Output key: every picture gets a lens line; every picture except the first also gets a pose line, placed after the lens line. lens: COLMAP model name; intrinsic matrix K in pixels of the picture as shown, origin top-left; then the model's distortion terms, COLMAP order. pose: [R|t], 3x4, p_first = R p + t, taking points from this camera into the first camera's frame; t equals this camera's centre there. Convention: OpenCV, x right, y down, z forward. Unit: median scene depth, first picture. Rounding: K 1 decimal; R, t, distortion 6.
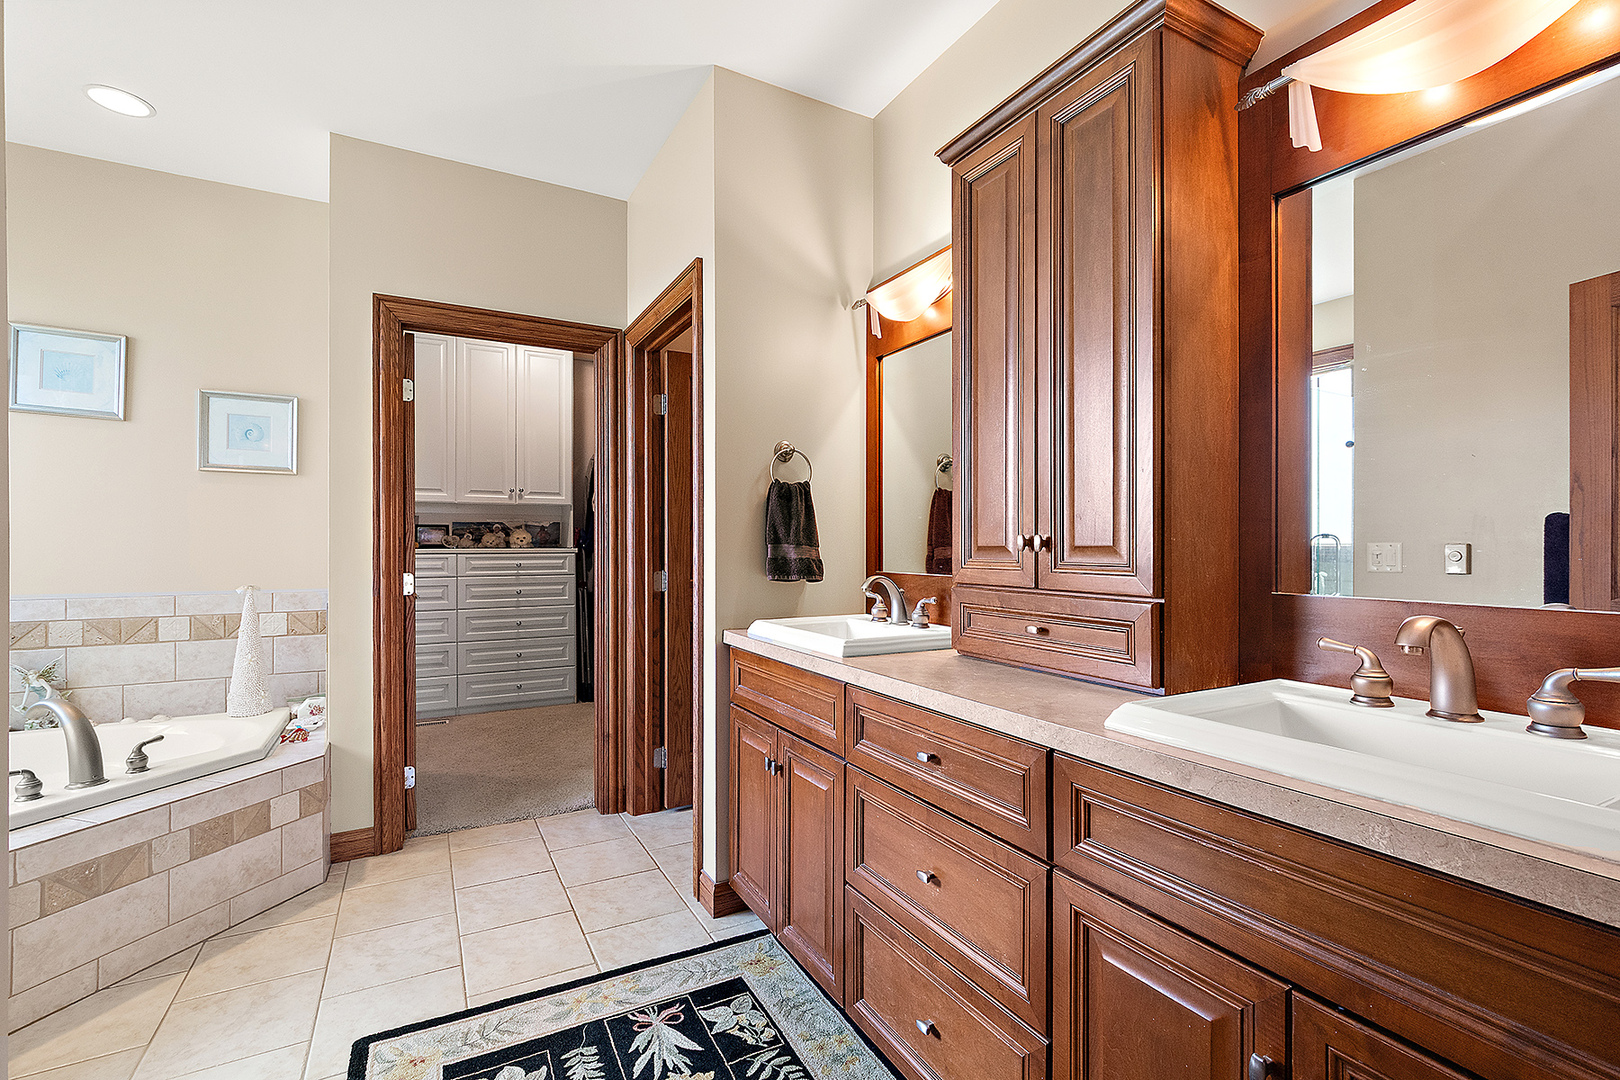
lens RADIAL K [[729.3, 0, 817.5], [0, 729.3, 541.7], [0, 0, 1]] dist [0.008776, -0.003368]
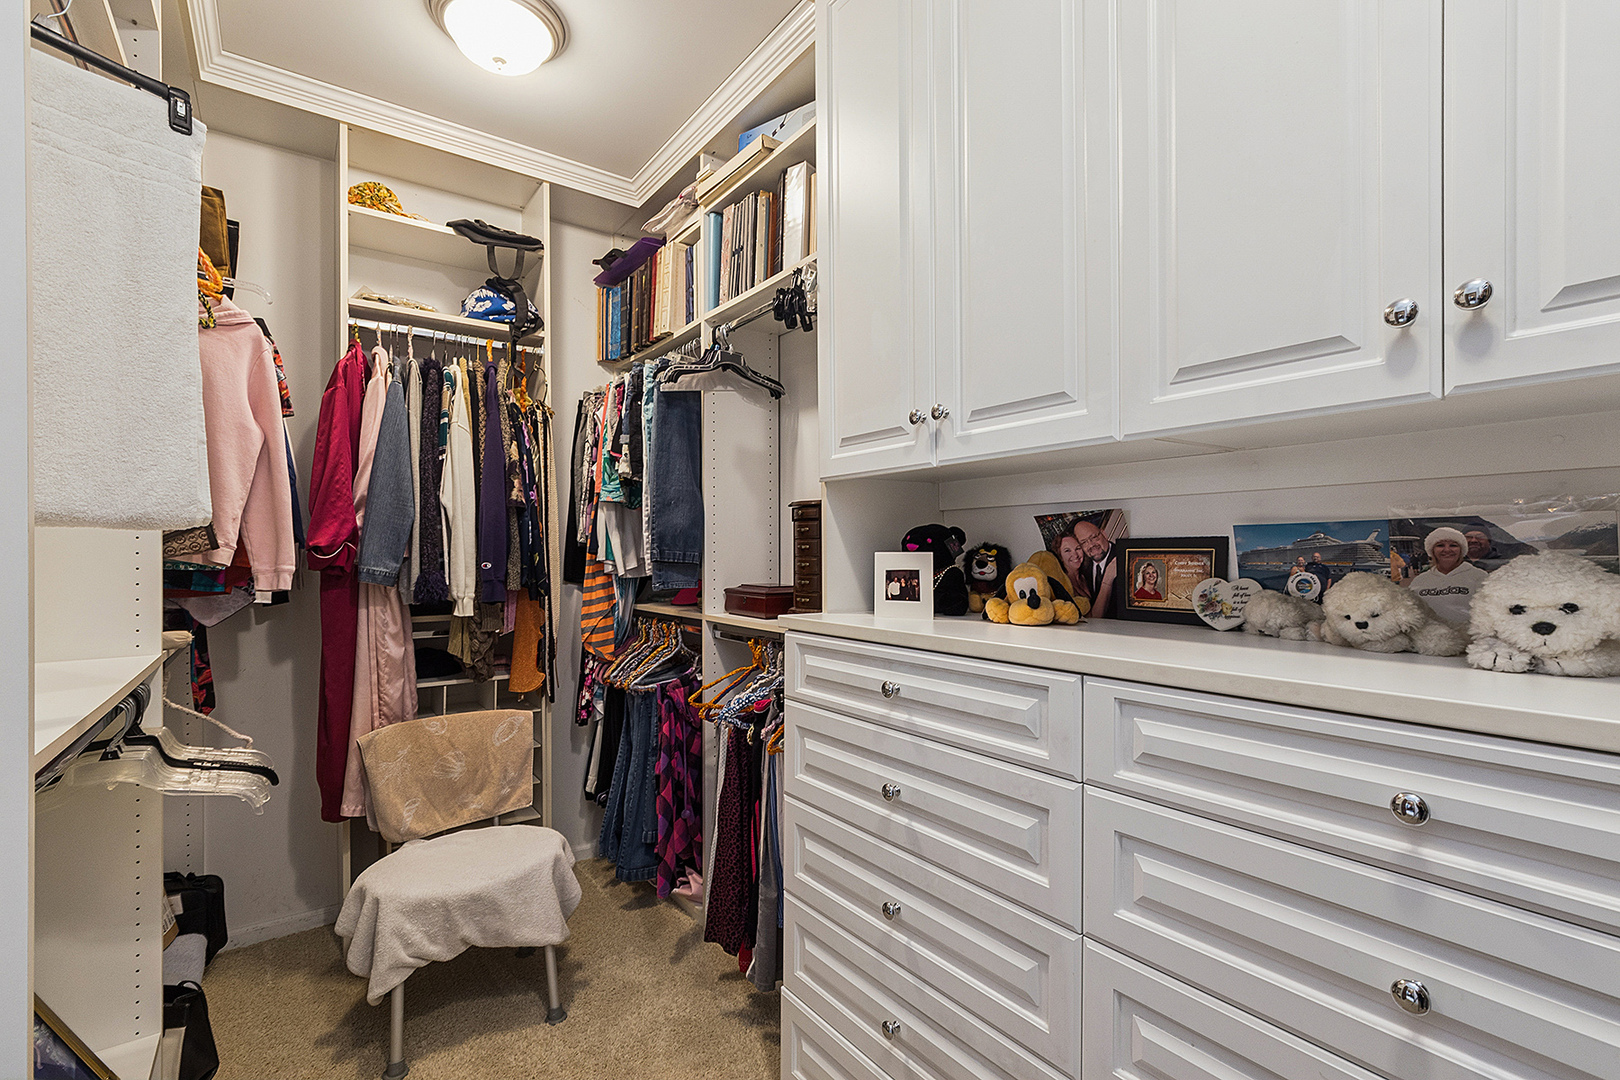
lens RADIAL K [[729.3, 0, 810.5], [0, 729.3, 550.6], [0, 0, 1]] dist [0.008776, -0.003368]
pose [[0.122551, -0.004777, -0.992451, -0.274847], [0.003346, 0.999985, -0.004400, -0.018321], [0.992457, -0.002782, 0.122565, 0.847434]]
